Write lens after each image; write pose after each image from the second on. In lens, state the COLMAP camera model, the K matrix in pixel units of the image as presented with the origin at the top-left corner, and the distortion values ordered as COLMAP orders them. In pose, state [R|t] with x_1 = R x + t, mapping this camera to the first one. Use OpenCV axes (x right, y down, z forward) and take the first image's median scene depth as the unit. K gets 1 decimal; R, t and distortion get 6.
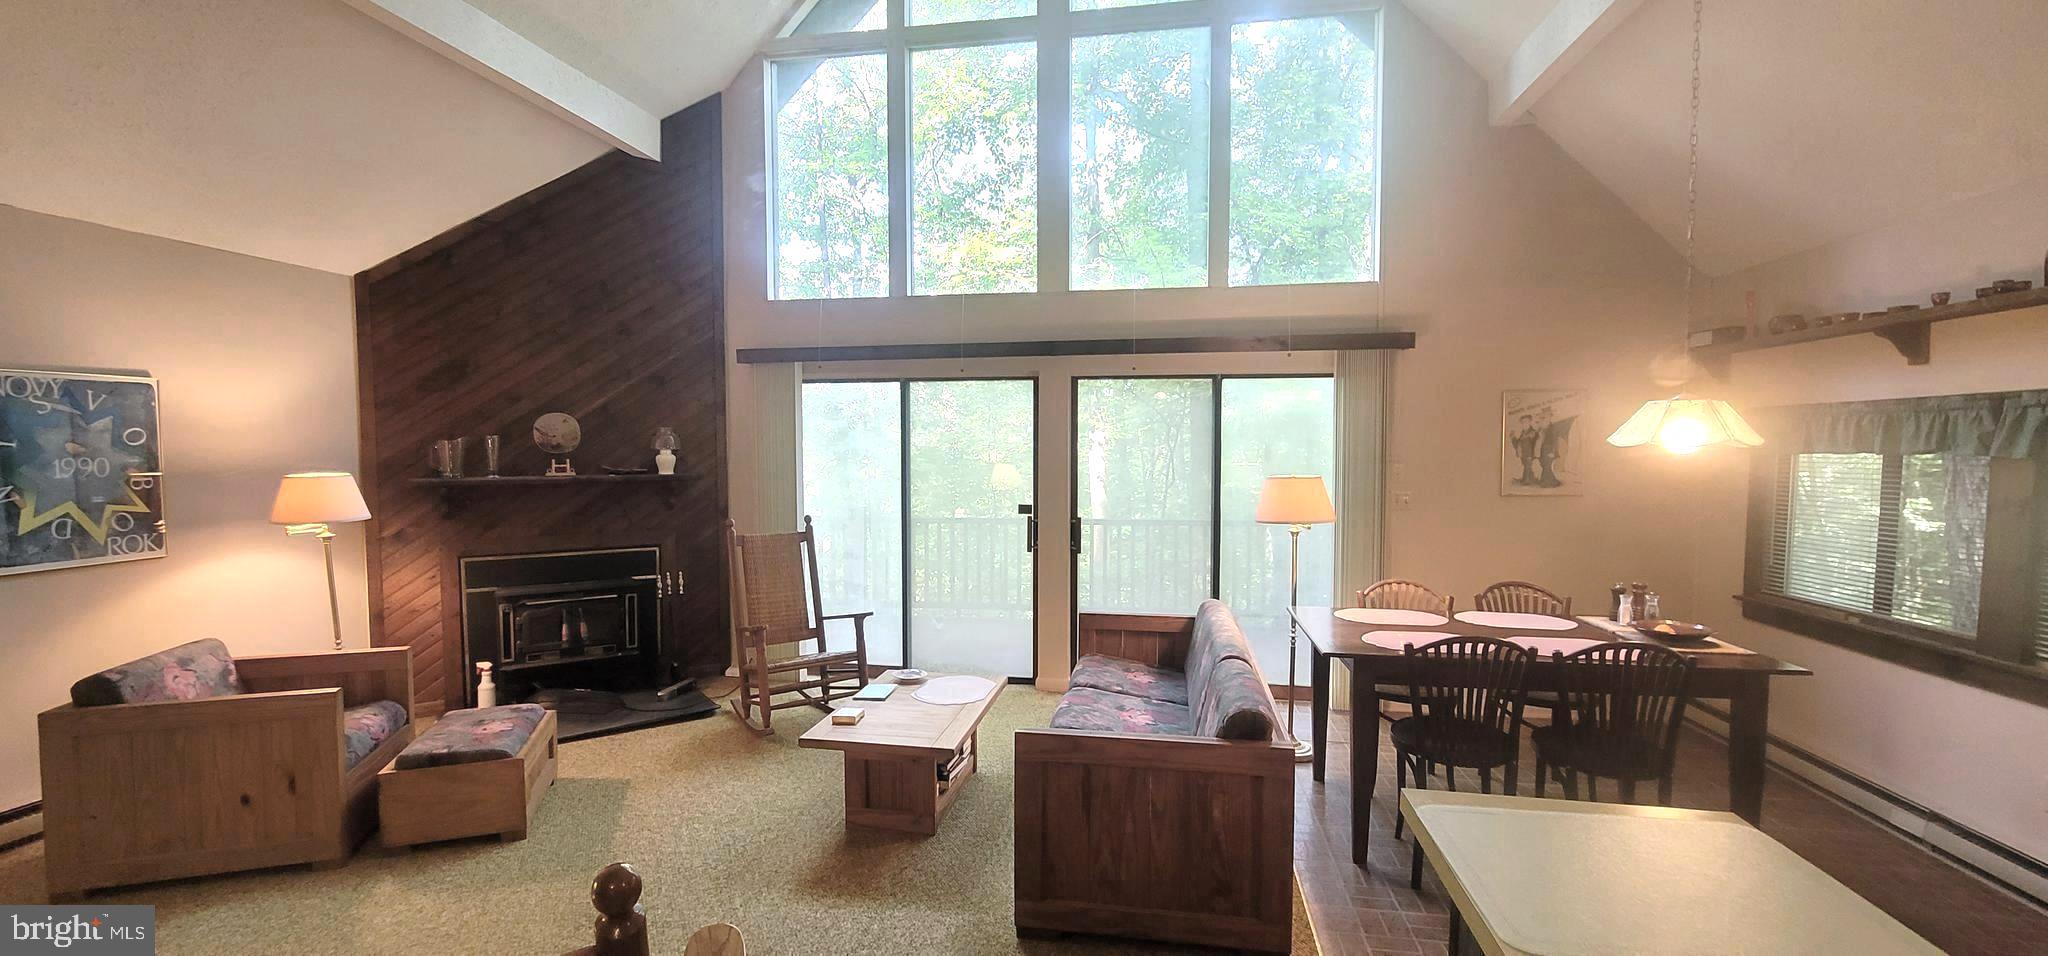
lens RADIAL K [[850.1, 0, 1018.4], [0, 850.1, 486.2], [0, 0, 1]] dist [-0.001614, 0.000130]
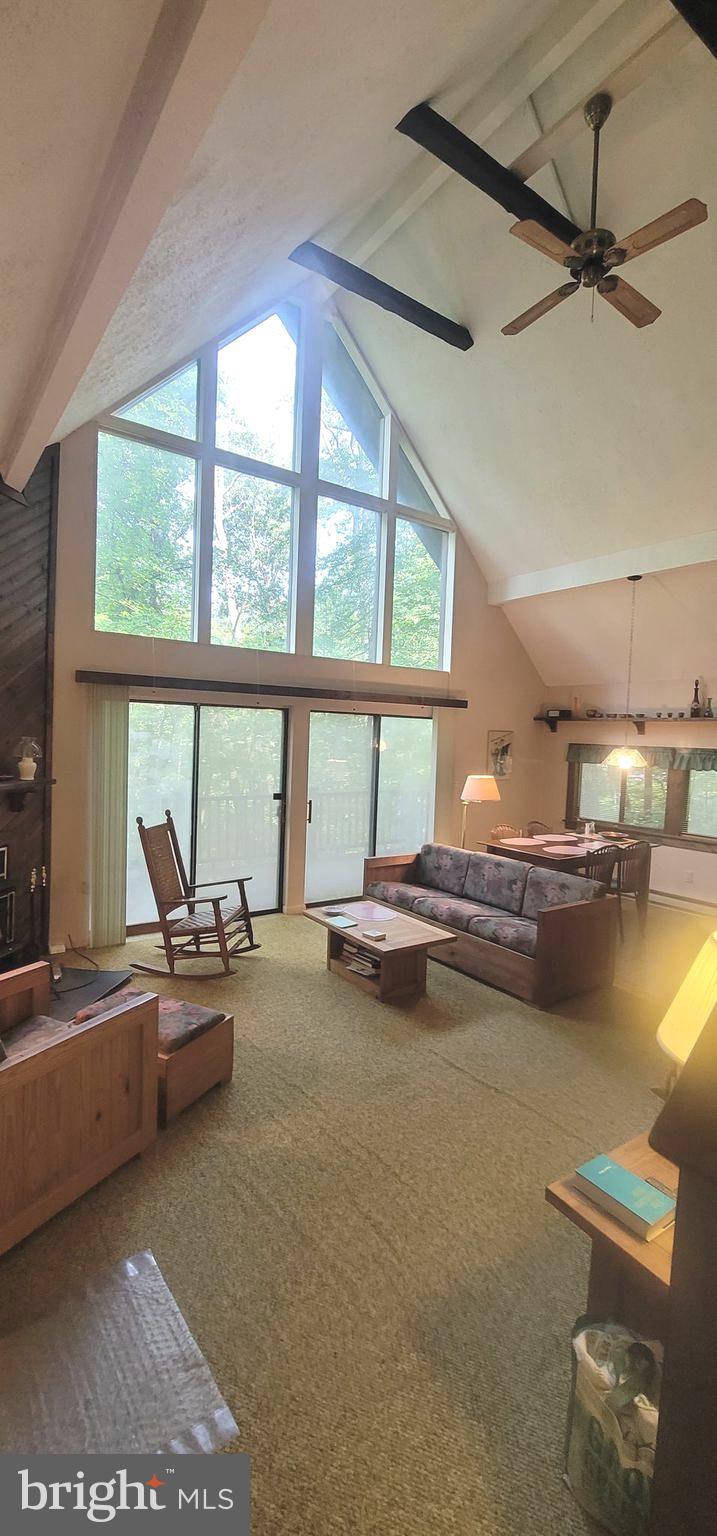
lens RADIAL K [[631.4, 0, 351.1], [0, 631.4, 760.8], [0, 0, 1]] dist [-0.007194, 0.001439]
pose [[0.703293, -0.005583, 0.710878, -0.756494], [0.003133, 0.999984, 0.004755, -0.044435], [-0.710893, -0.001117, 0.703299, 0.139783]]
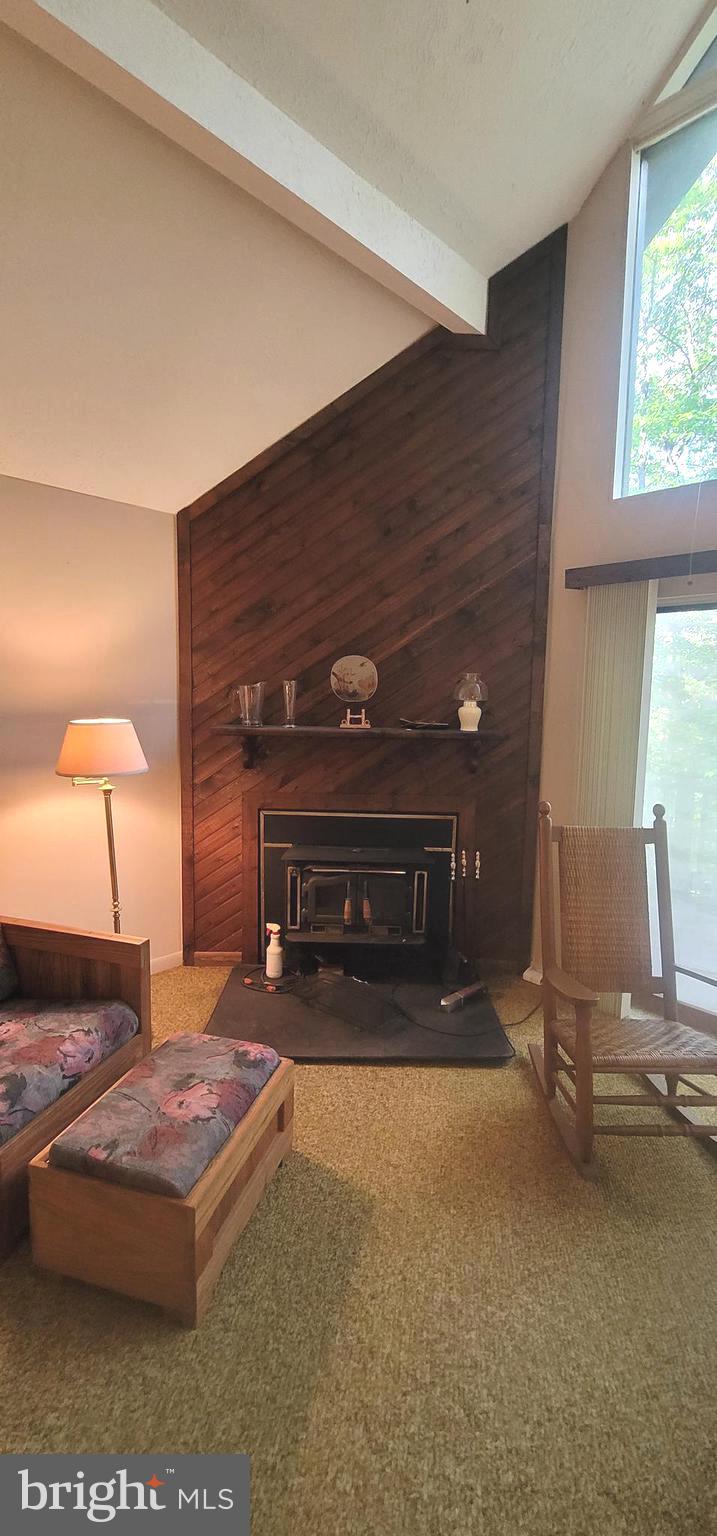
lens RADIAL K [[631.4, 0, 351.1], [0, 631.4, 760.8], [0, 0, 1]] dist [-0.007194, 0.001439]
pose [[0.821062, 0.076805, -0.565648, -0.174900], [-0.047531, 0.996665, 0.066337, -0.022016], [0.568856, -0.027581, 0.821974, 0.470650]]
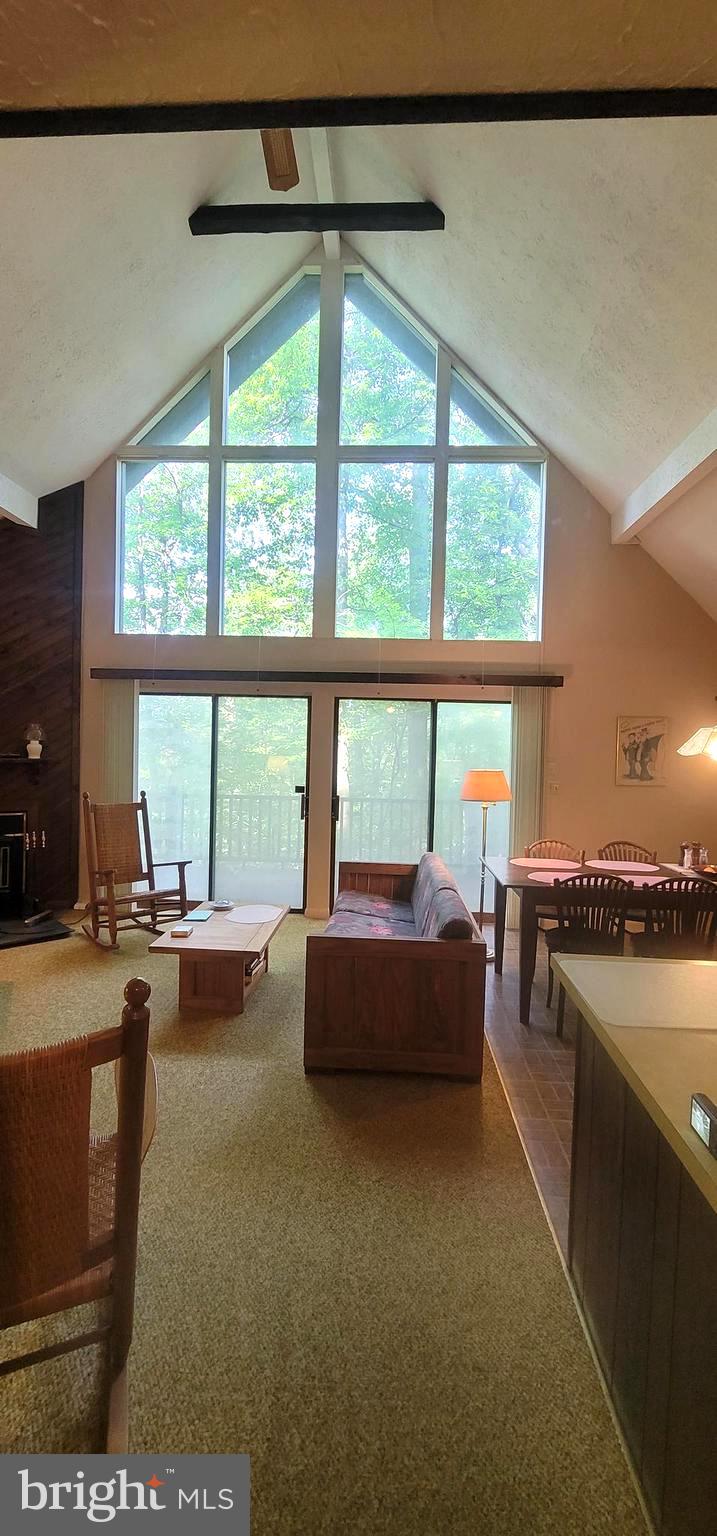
lens RADIAL K [[637.6, 0, 357.8], [0, 637.6, 760.5], [0, 0, 1]] dist [-0.001614, 0.000130]
pose [[0.991957, 0.022445, 0.124567, -0.033162], [-0.019952, 0.999576, -0.021225, 0.000131], [-0.124991, 0.018568, 0.991984, -0.074086]]
